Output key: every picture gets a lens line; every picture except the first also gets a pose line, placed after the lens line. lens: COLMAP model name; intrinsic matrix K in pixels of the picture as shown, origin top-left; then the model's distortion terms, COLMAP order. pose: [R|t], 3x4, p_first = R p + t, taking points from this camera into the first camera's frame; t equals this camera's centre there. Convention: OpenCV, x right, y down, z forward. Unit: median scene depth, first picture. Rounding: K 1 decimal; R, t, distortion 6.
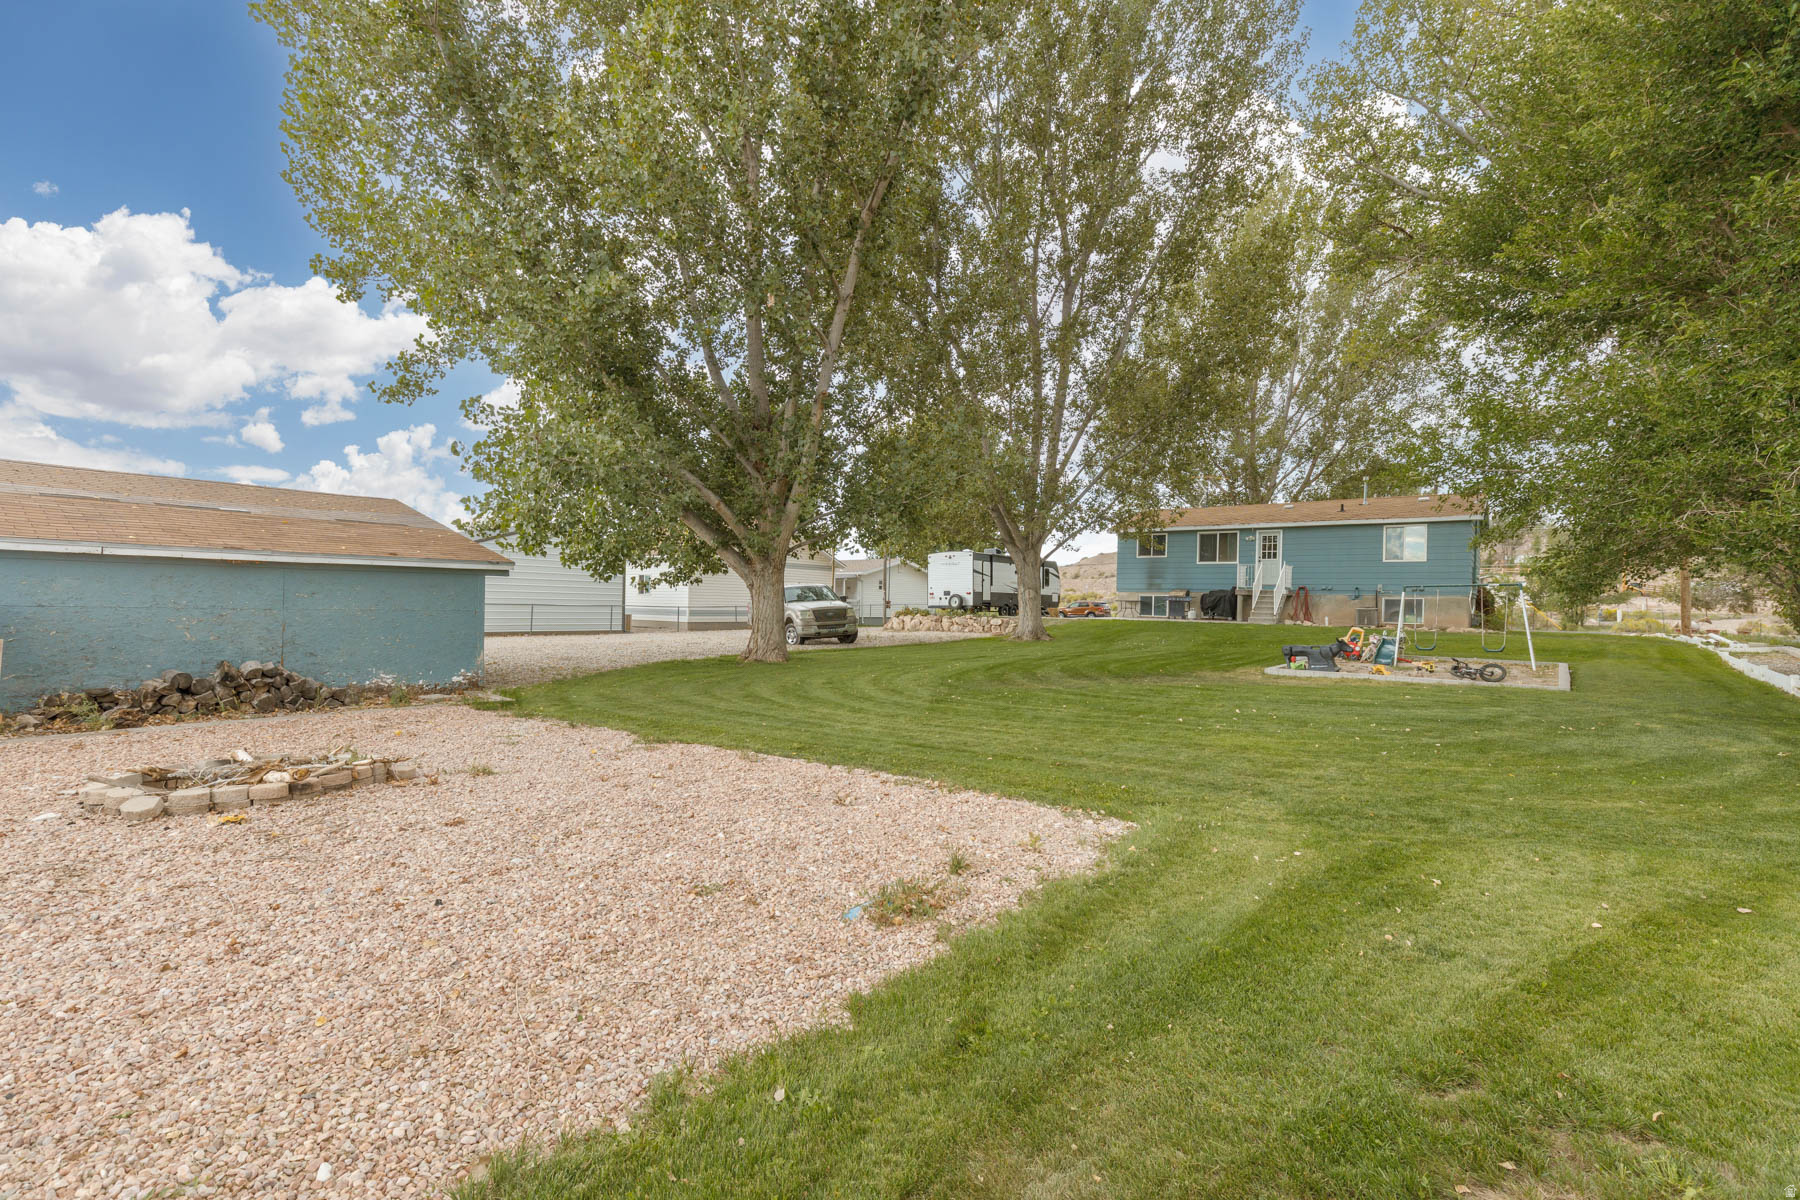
lens RADIAL K [[821.7, 0, 887.8], [0, 821.7, 602.3], [0, 0, 1]] dist [0.011916, -0.001449]
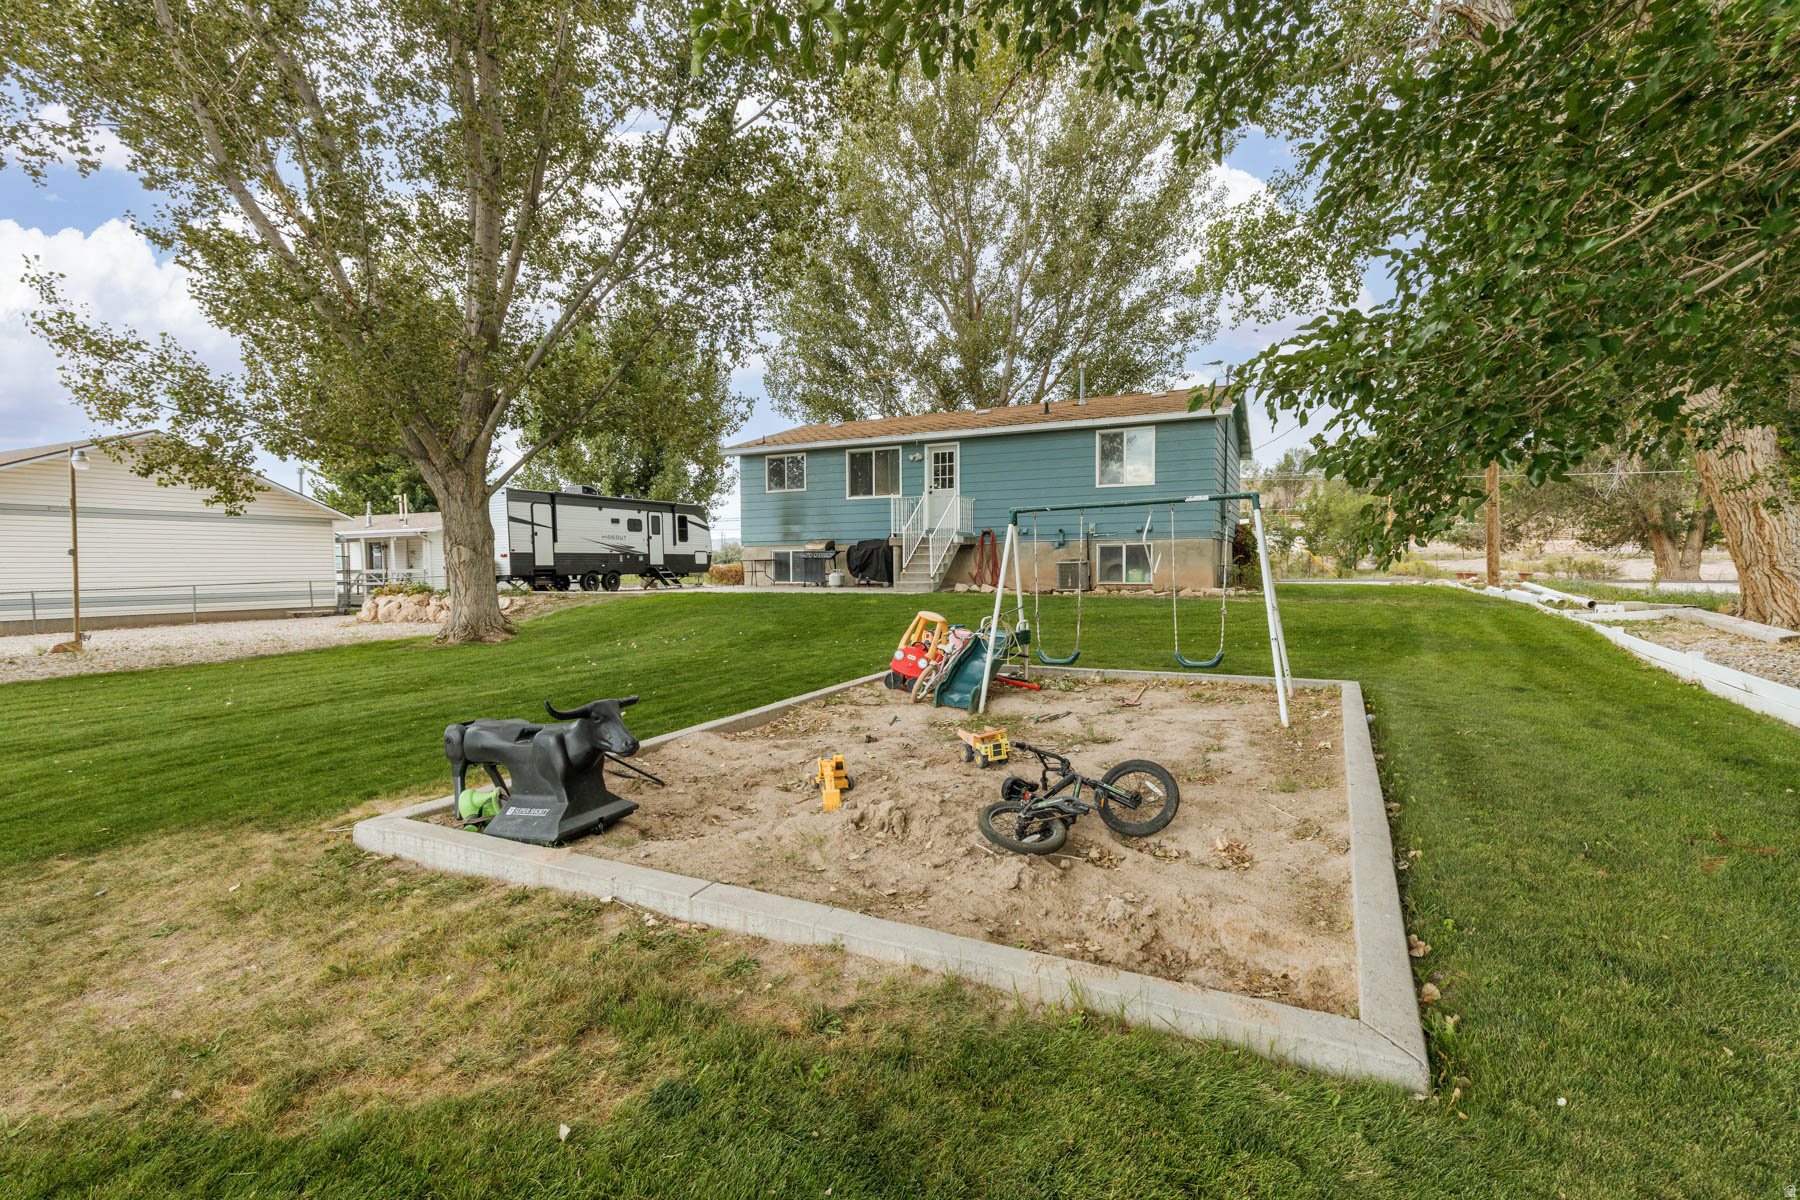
lens RADIAL K [[821.7, 0, 912.5], [0, 821.7, 597.6], [0, 0, 1]] dist [0.011916, -0.001449]
pose [[0.977515, -0.039874, 0.207061, 0.300786], [0.031016, 0.998466, 0.045855, 0.001963], [-0.208572, -0.038402, 0.977253, 0.373695]]
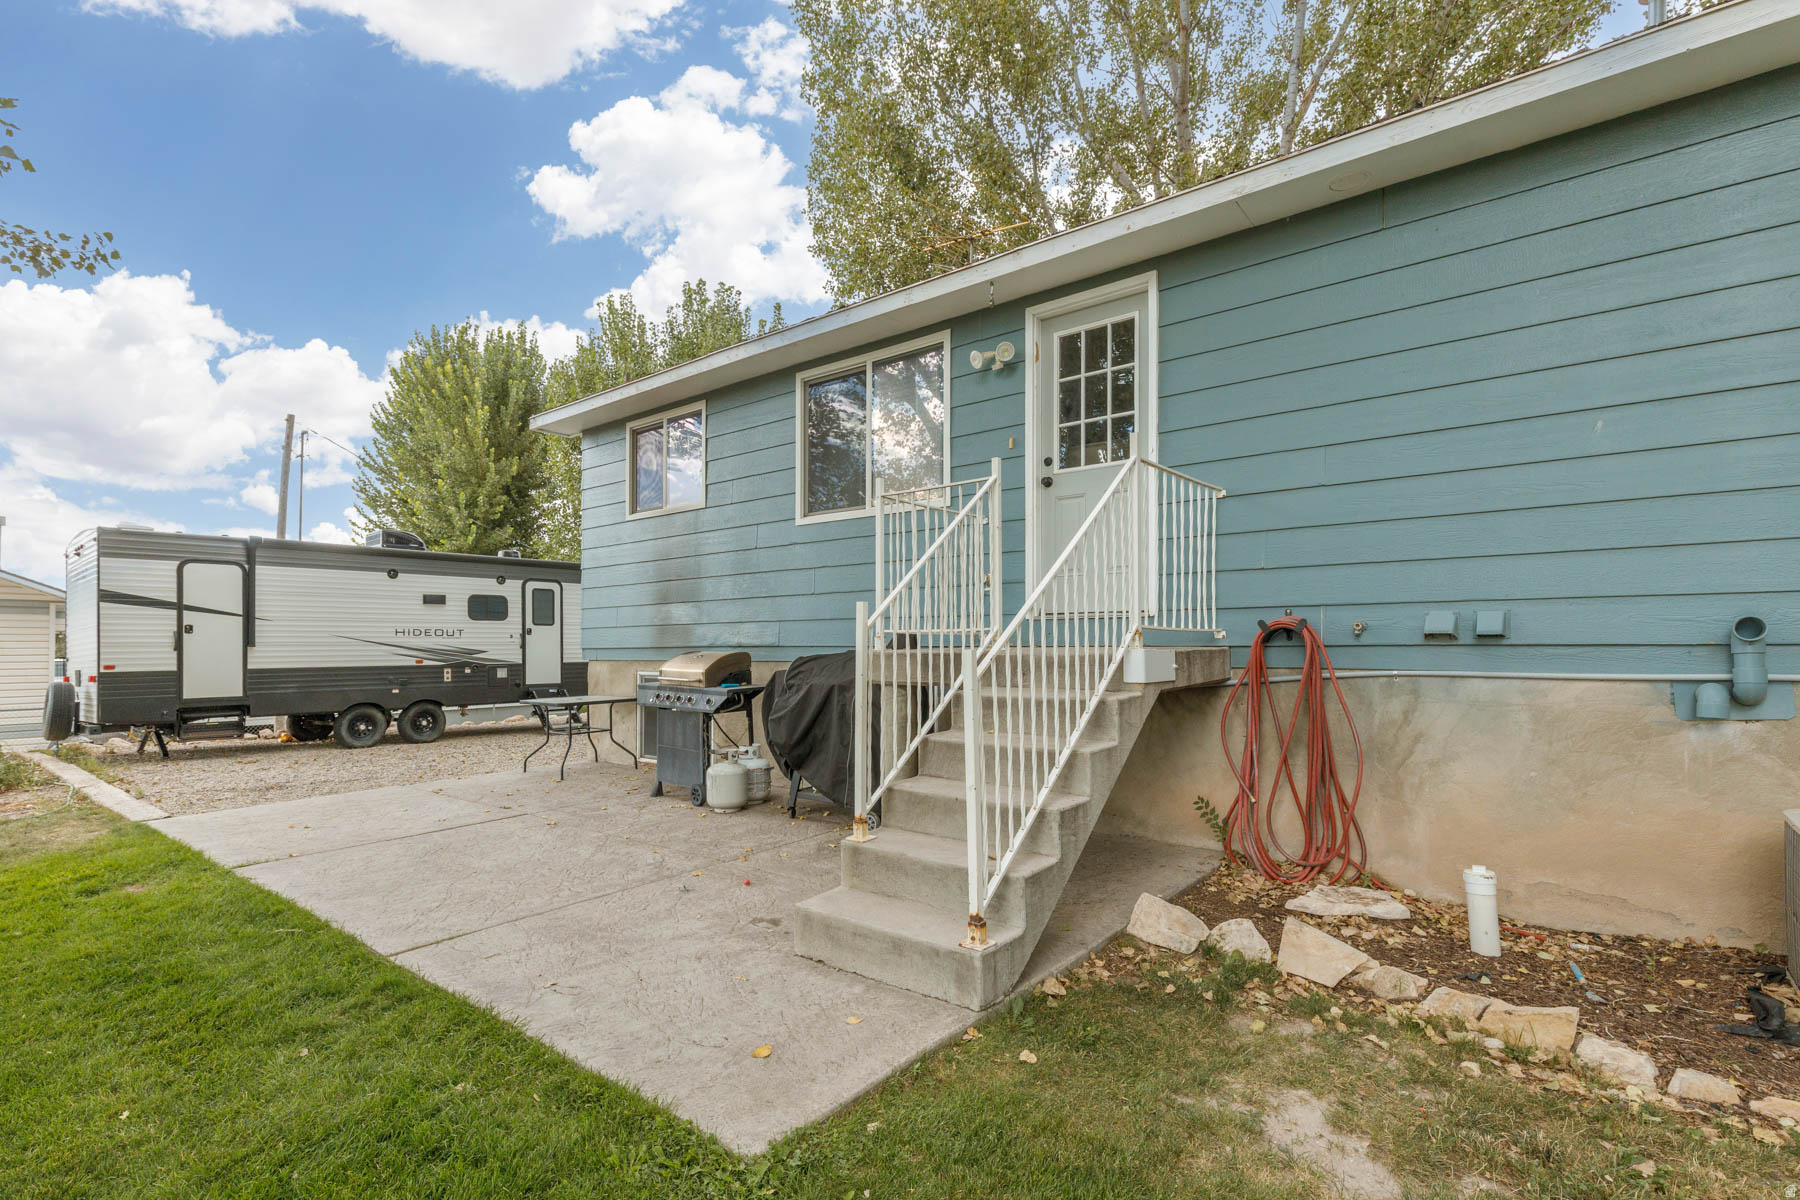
lens RADIAL K [[821.7, 0, 915.1], [0, 821.7, 632.0], [0, 0, 1]] dist [0.011916, -0.001449]
pose [[0.999149, -0.029389, -0.028925, 0.425562], [0.028941, 0.999457, -0.015769, -0.015825], [0.029372, 0.014918, 0.999457, 0.821444]]
